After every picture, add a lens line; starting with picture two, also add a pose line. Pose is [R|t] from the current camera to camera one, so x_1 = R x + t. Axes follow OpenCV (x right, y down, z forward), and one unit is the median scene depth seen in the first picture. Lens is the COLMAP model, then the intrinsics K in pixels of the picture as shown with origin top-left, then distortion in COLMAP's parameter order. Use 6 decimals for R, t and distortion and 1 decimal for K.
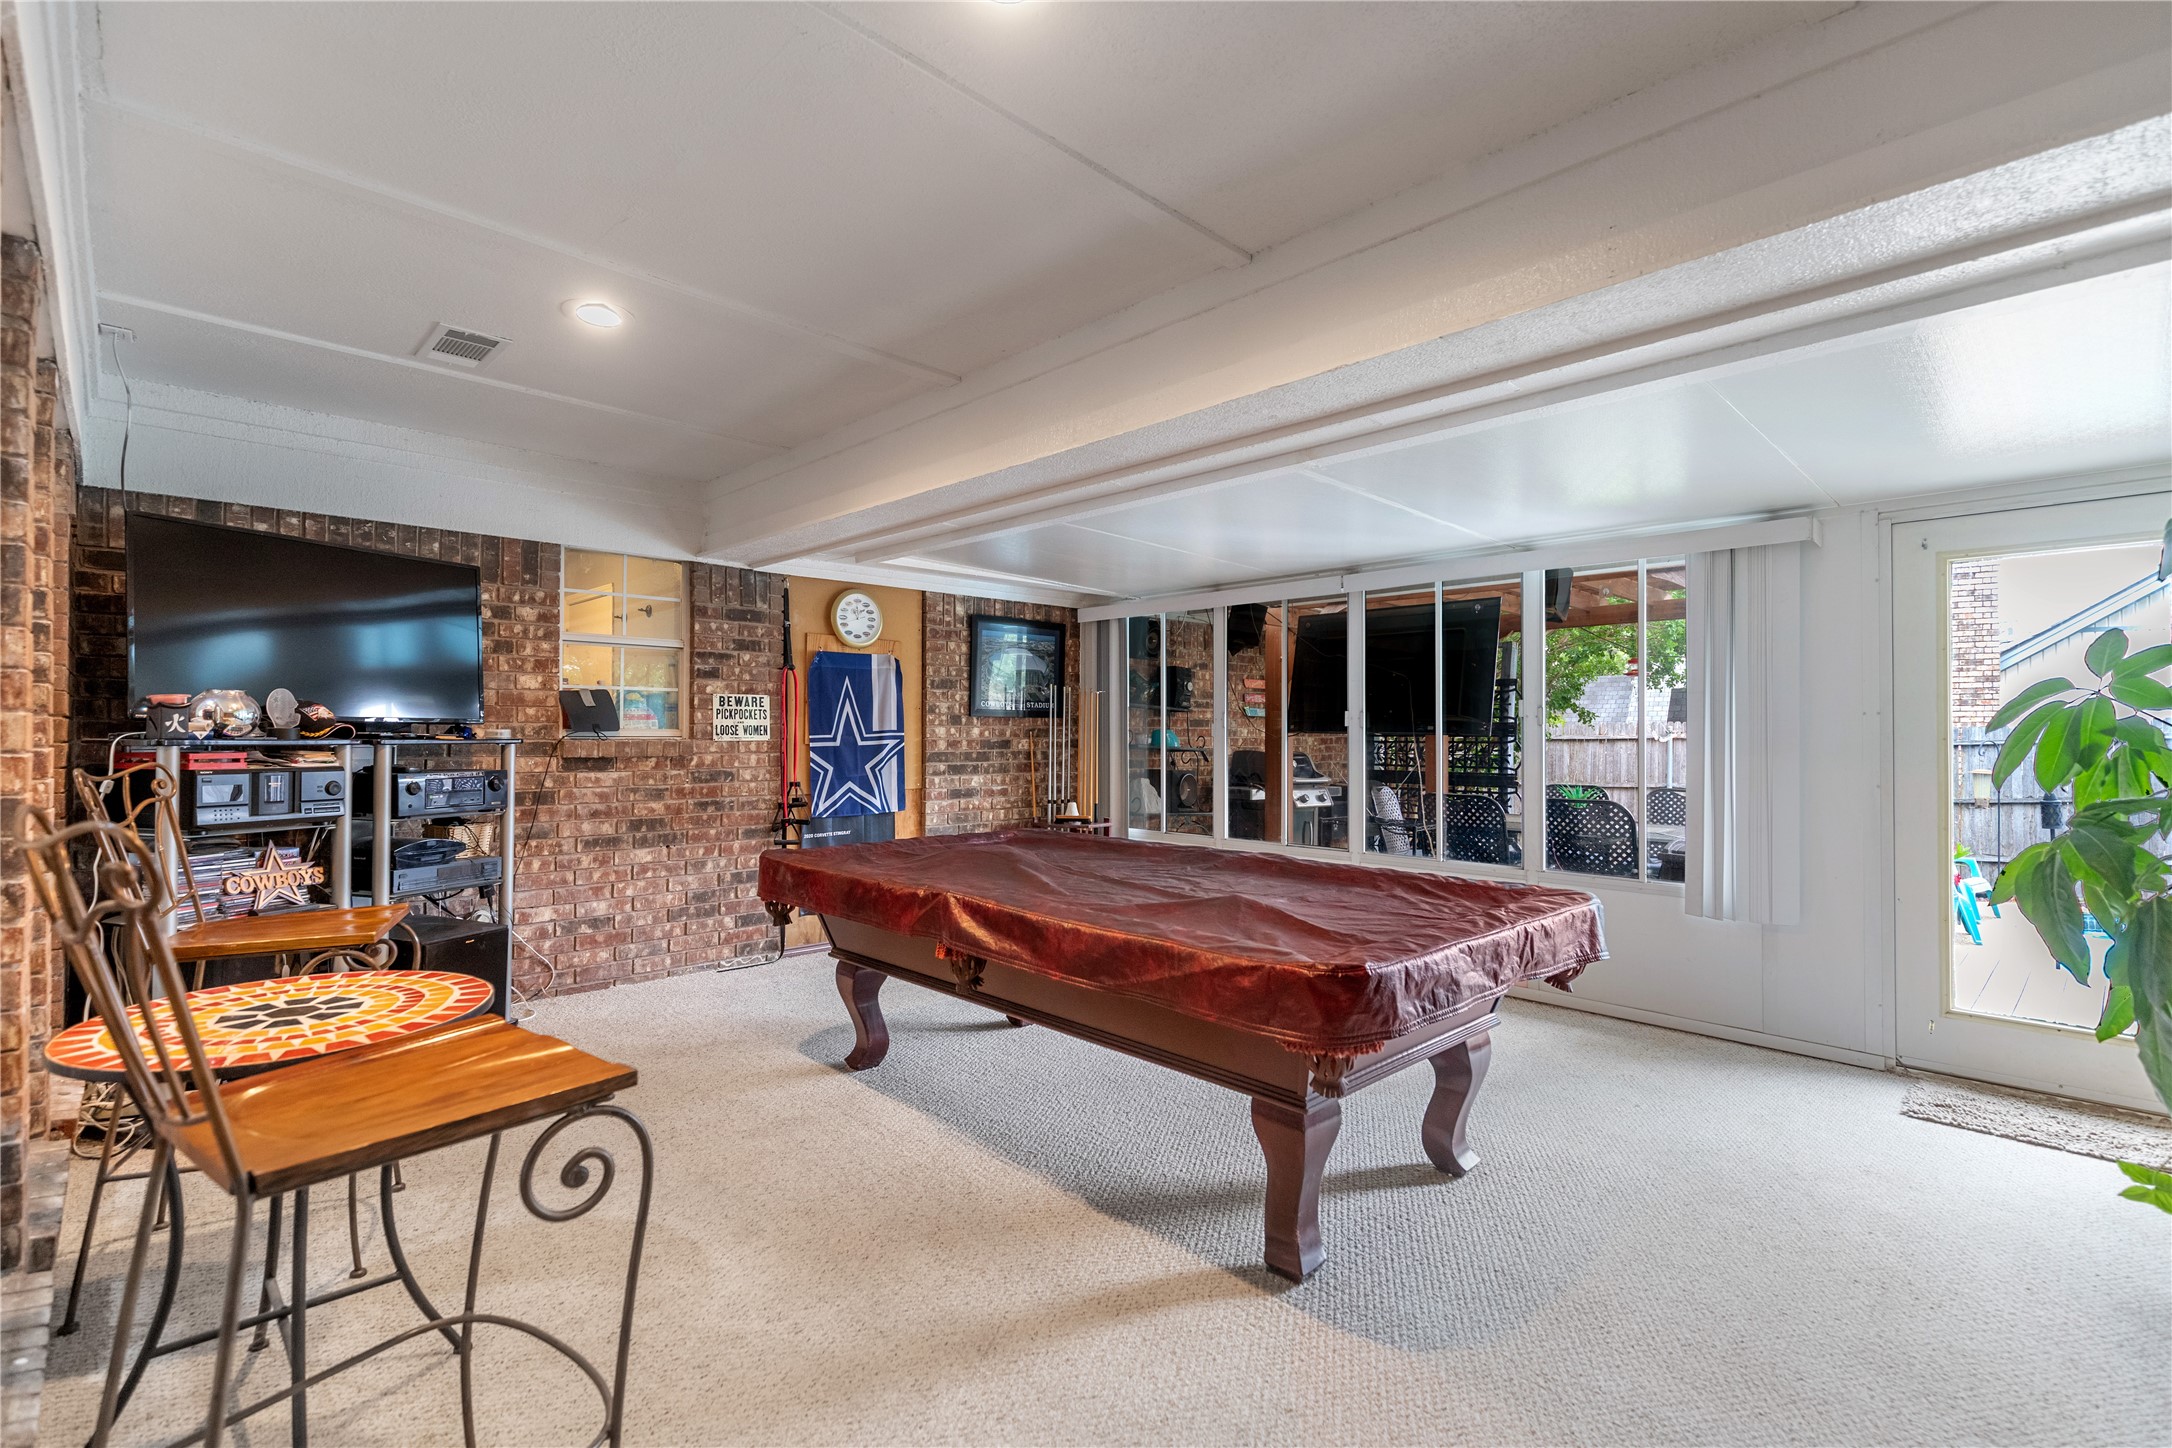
lens RADIAL K [[994.5, 0, 1087.5], [0, 994.5, 724.5], [0, 0, 1]] dist [0.005165, -0.002478]
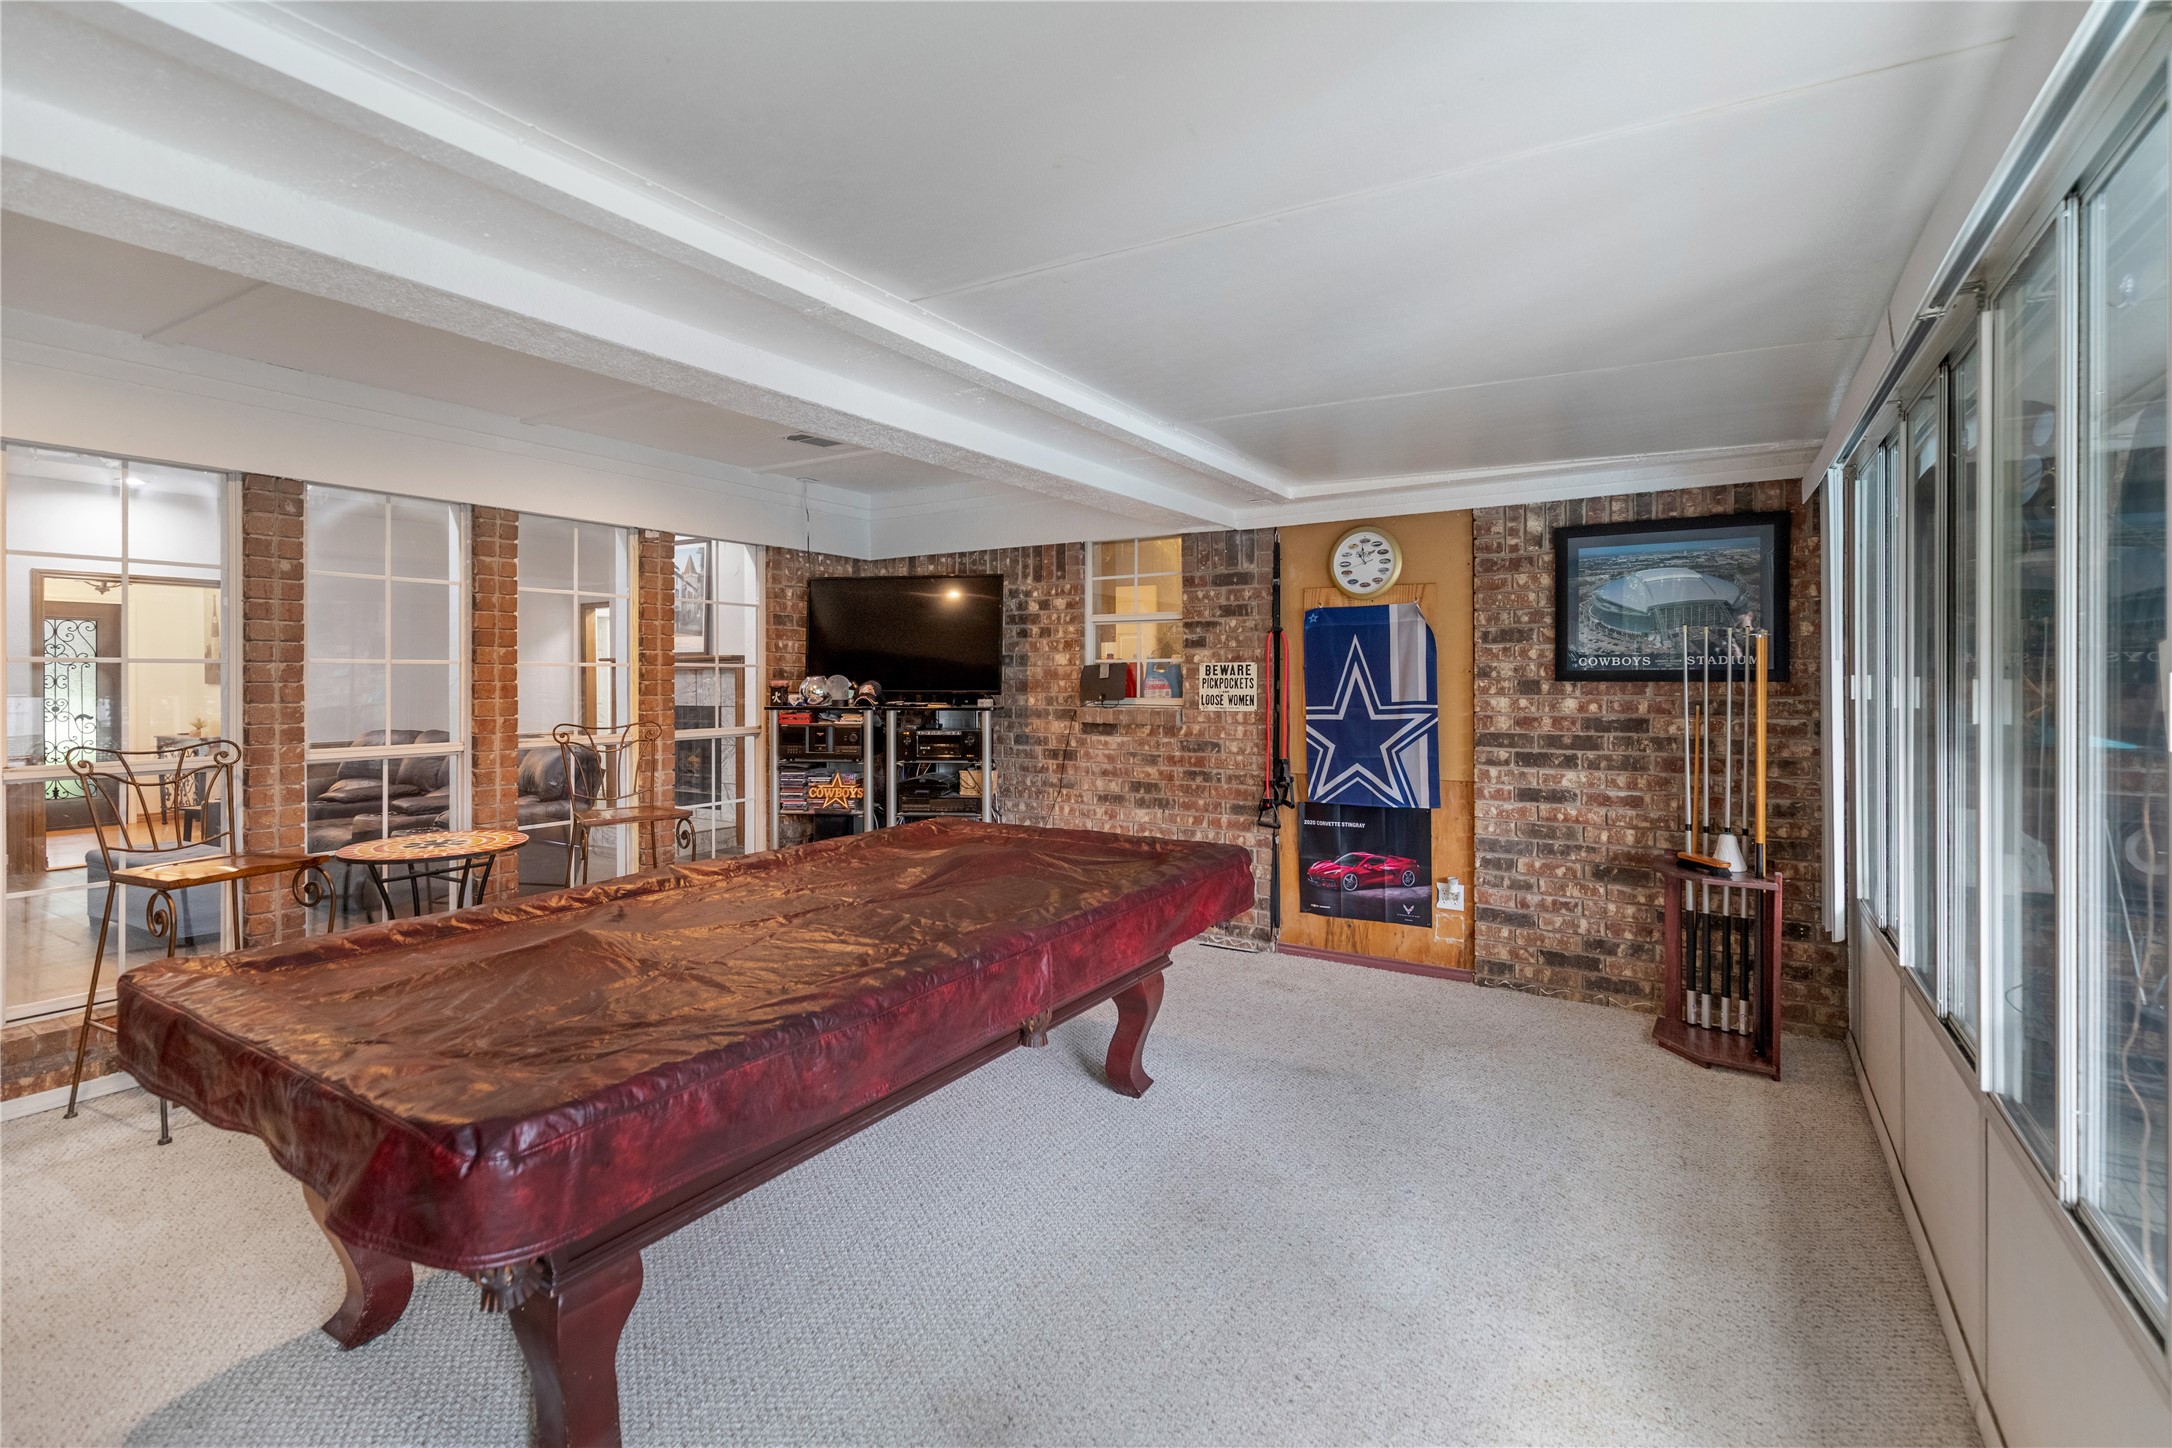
lens RADIAL K [[994.5, 0, 1095.3], [0, 994.5, 684.1], [0, 0, 1]] dist [0.005165, -0.002478]
pose [[0.237767, 0.003406, -0.971316, 0.537741], [0.011442, 0.999915, 0.006307, -0.016583], [0.971255, -0.012614, 0.237708, 0.635675]]
